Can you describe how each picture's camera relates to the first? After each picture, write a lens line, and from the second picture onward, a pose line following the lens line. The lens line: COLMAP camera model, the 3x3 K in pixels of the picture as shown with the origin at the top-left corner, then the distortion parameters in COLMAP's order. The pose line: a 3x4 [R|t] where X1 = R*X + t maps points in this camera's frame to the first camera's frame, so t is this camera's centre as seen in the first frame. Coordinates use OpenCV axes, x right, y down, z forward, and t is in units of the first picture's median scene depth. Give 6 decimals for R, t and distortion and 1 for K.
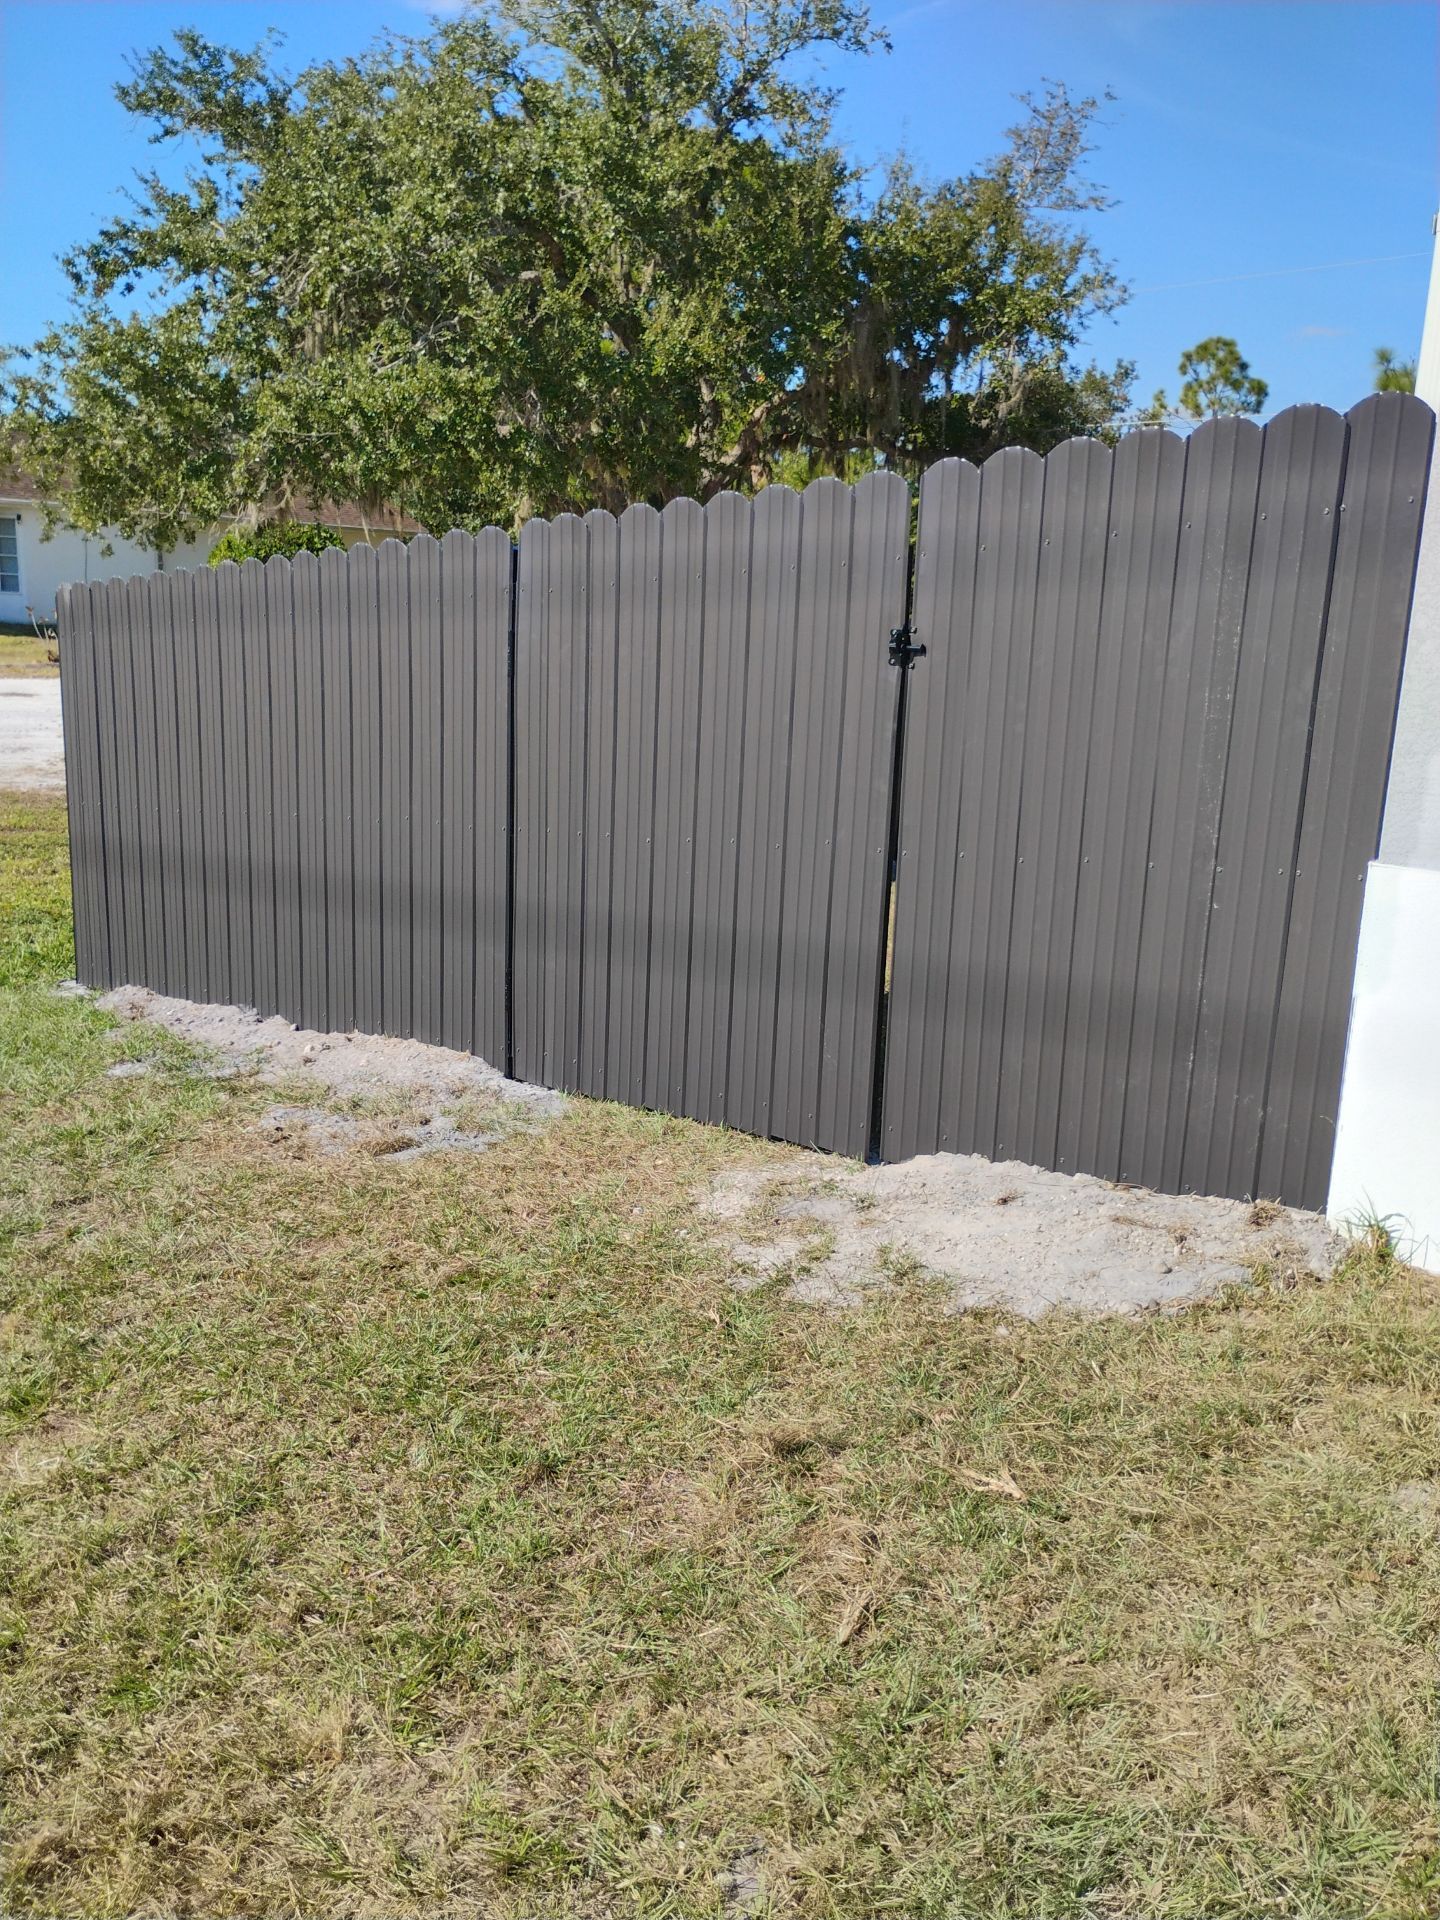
lens RADIAL K [[1518.0, 0, 720.0], [0, 1518.0, 960.0], [0, 0, 1]] dist [-0.074126, -0.006996]
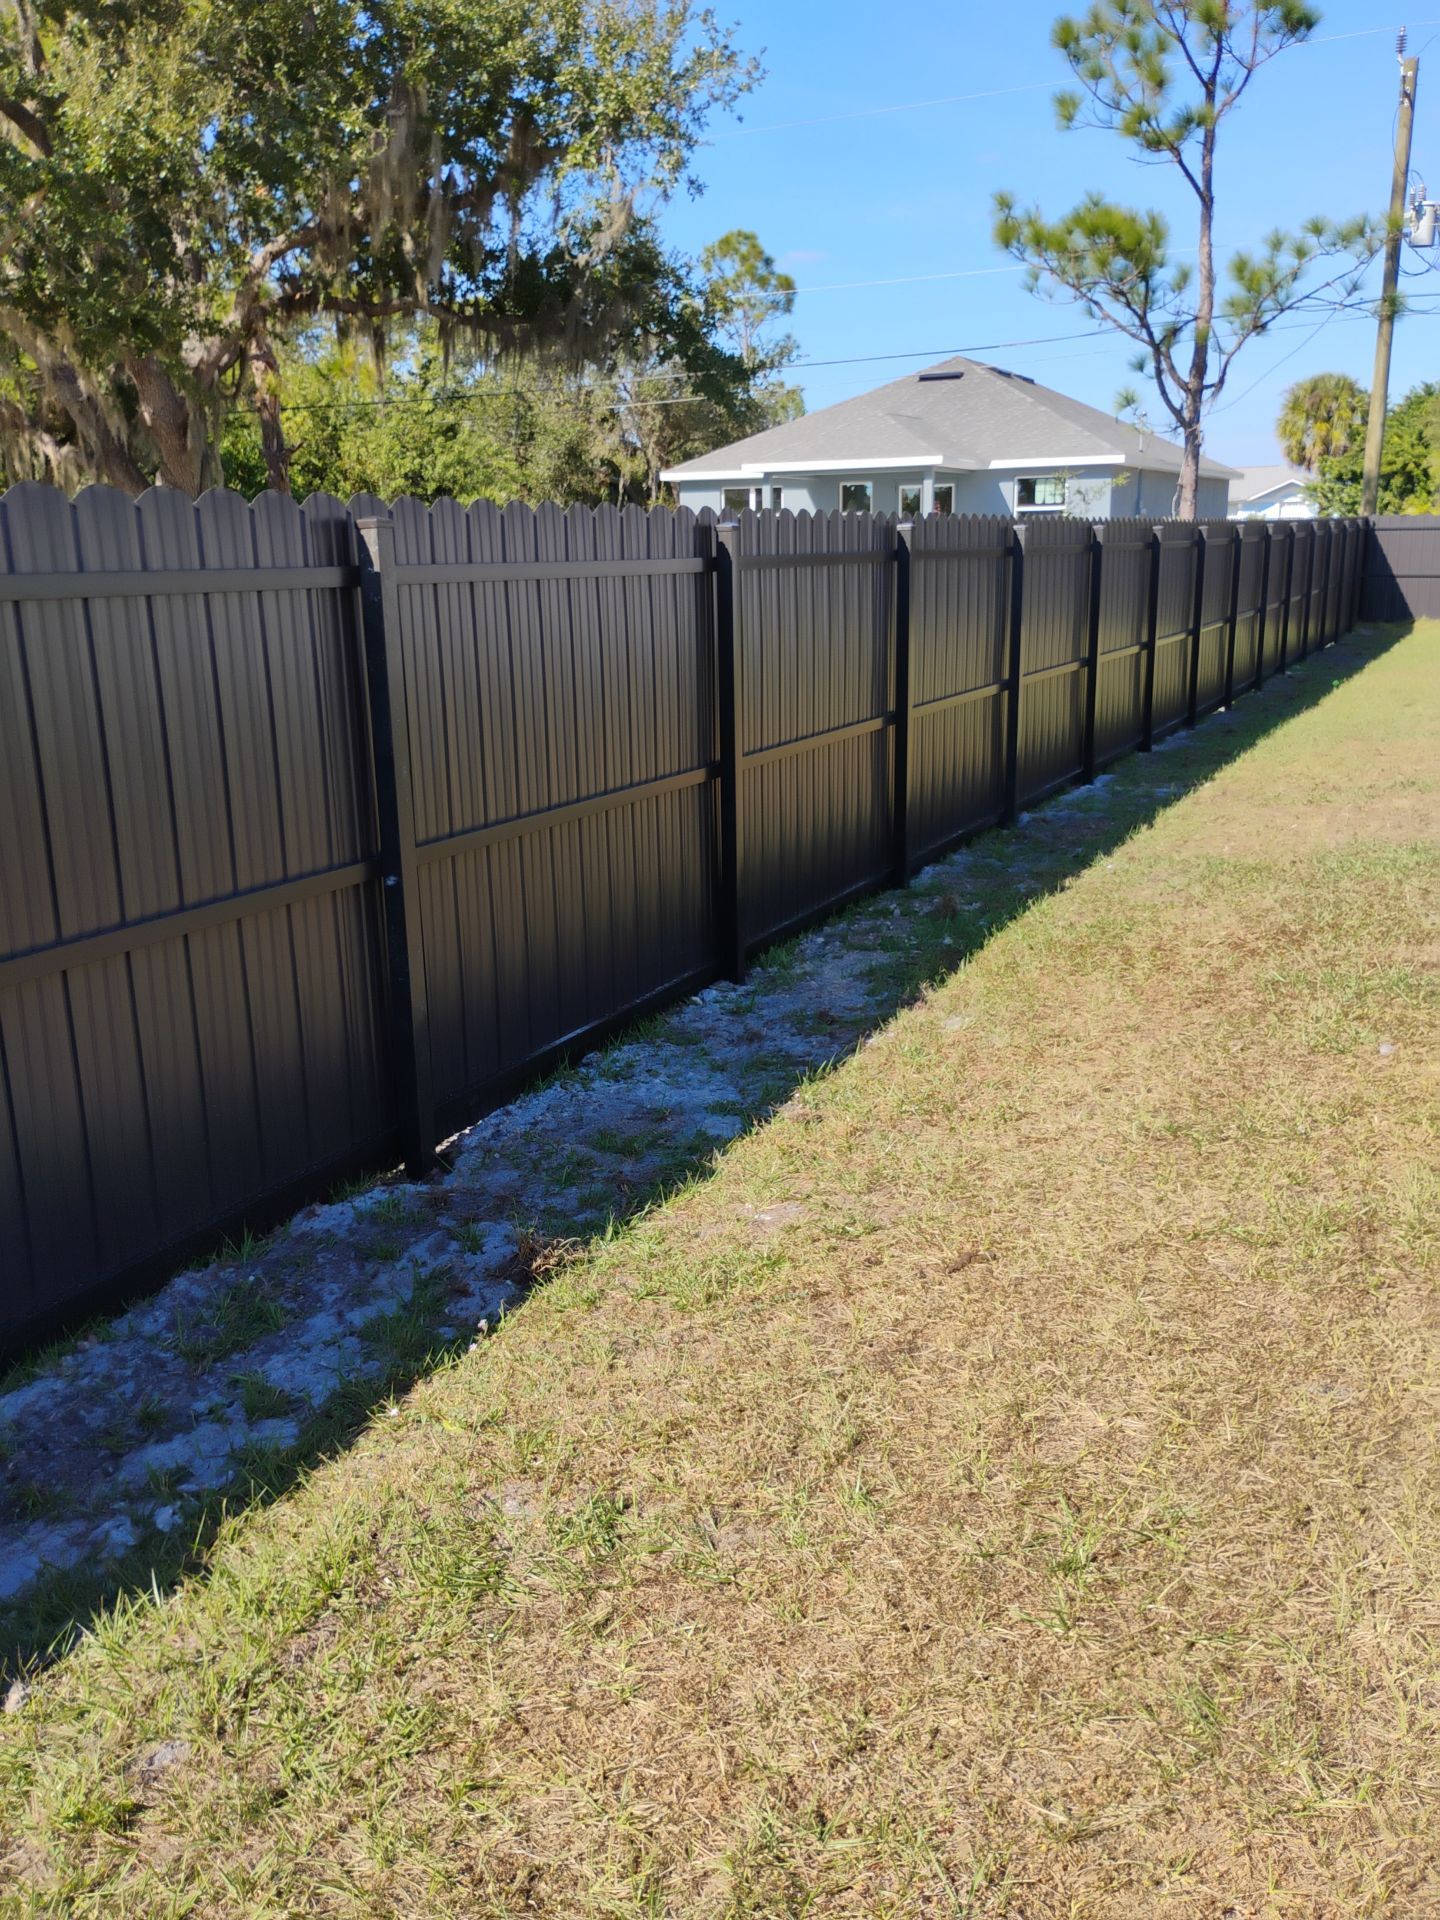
lens RADIAL K [[1531.2, 0, 720.0], [0, 1531.2, 960.0], [0, 0, 1]] dist [0.006475, -0.032201]
pose [[0.953996, -0.123427, 0.273237, -0.004973], [0.112853, 0.992135, 0.054145, -0.043914], [-0.277771, -0.020819, 0.960422, 0.216075]]
